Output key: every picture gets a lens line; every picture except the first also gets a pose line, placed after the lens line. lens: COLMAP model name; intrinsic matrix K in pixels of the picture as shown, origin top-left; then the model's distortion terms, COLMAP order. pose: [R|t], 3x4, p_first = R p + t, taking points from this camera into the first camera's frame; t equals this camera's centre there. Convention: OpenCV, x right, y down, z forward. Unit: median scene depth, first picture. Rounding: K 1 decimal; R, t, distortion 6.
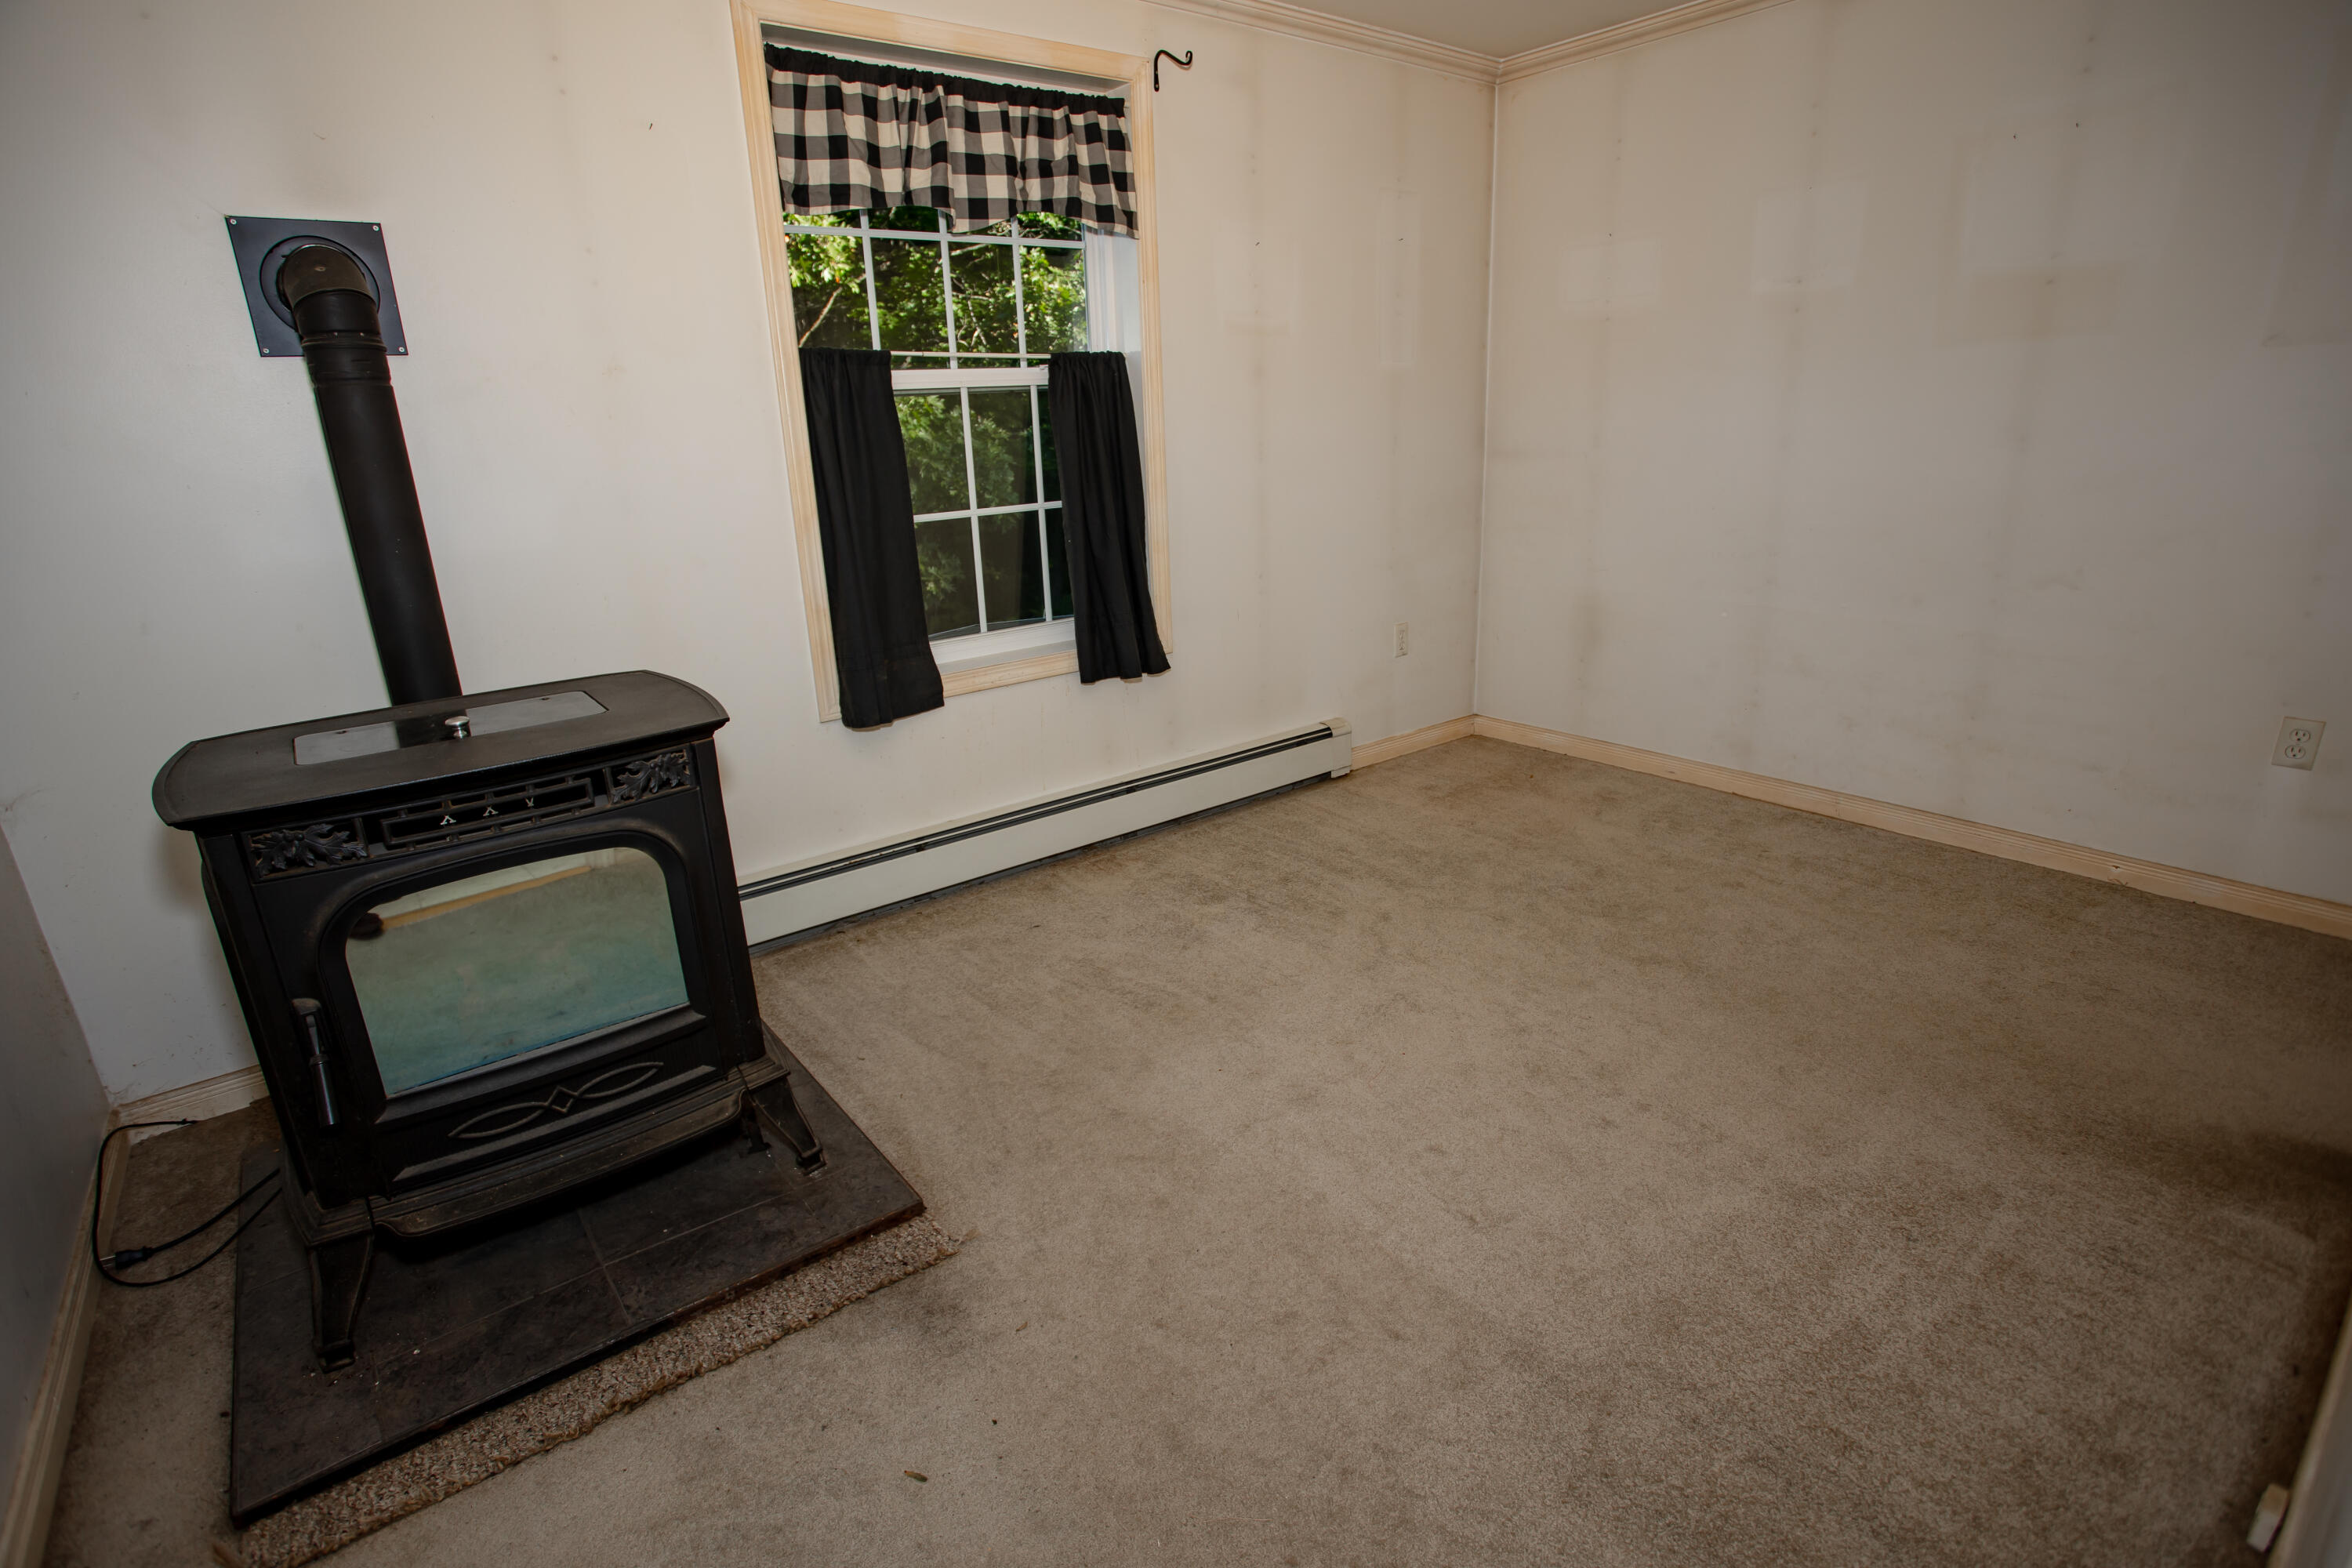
lens RADIAL K [[1135.5, 0, 1180.5], [0, 1135.5, 782.9], [0, 0, 1]] dist [-0.020529, 0.000170]
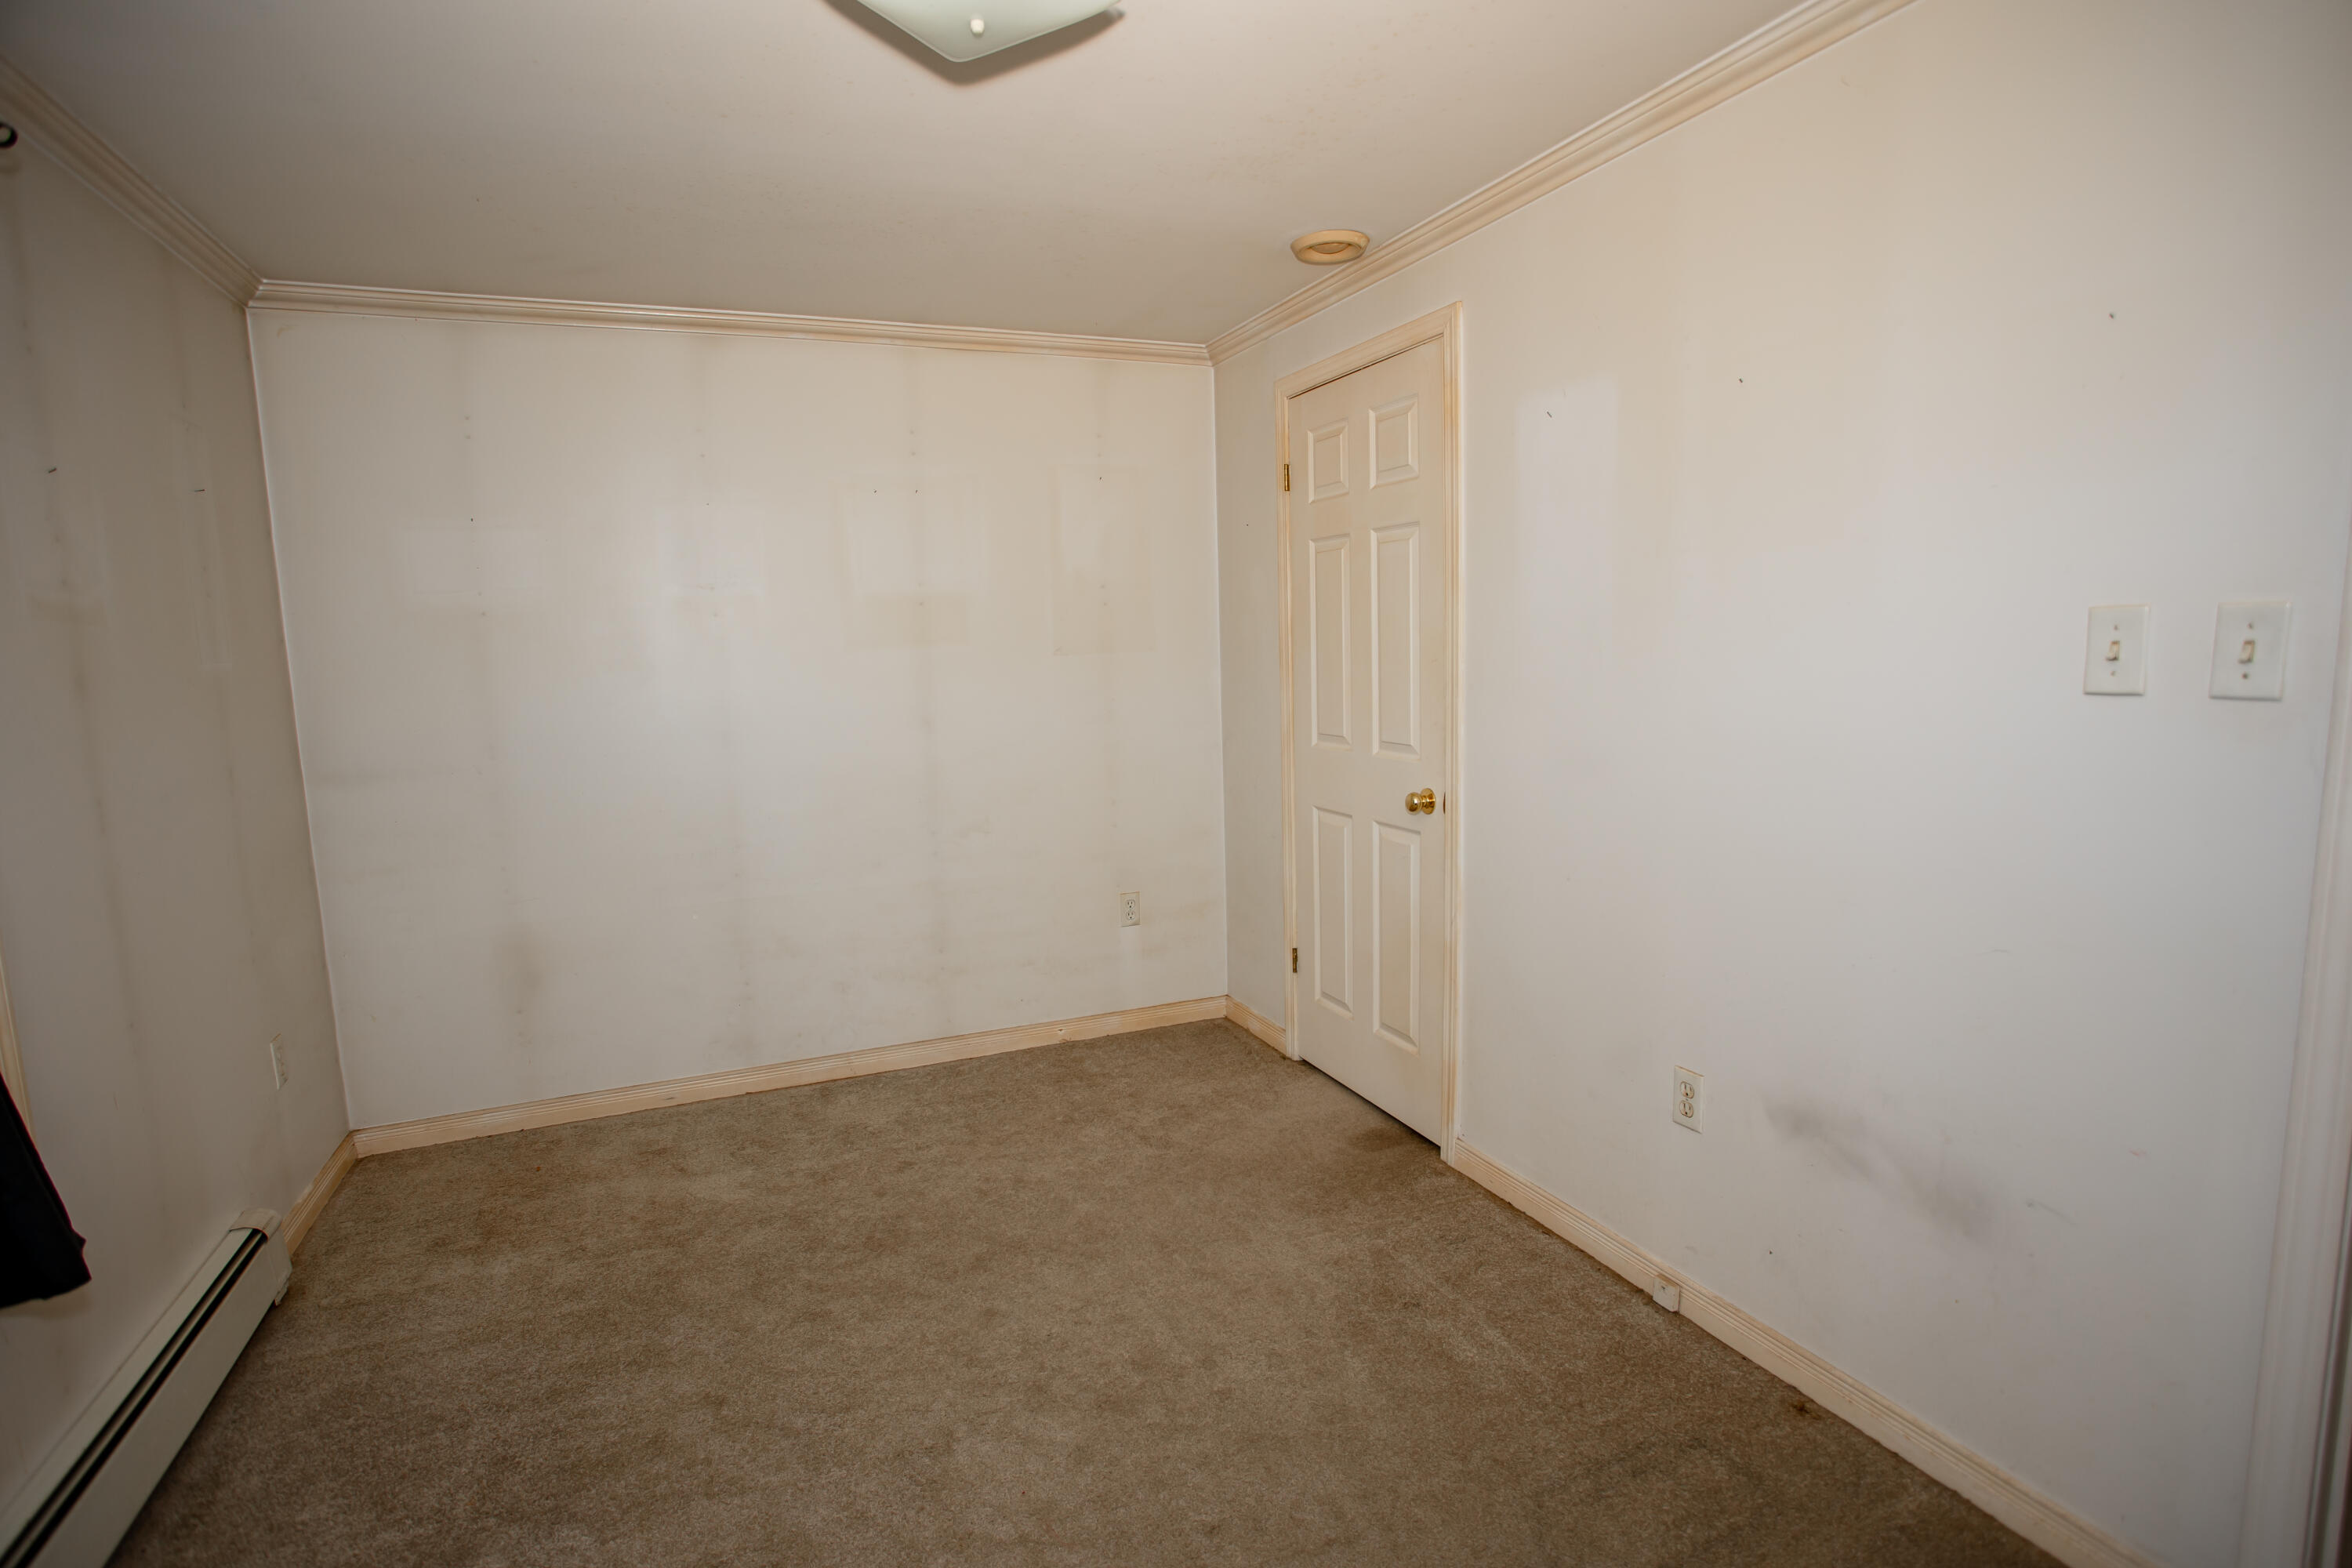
lens RADIAL K [[1135.5, 0, 1180.5], [0, 1135.5, 782.9], [0, 0, 1]] dist [-0.020529, 0.000170]
pose [[0.284902, -0.094964, 0.953841, -0.330068], [0.318914, 0.947783, -0.000895, -0.138751], [-0.903950, 0.304448, 0.300310, 0.348374]]
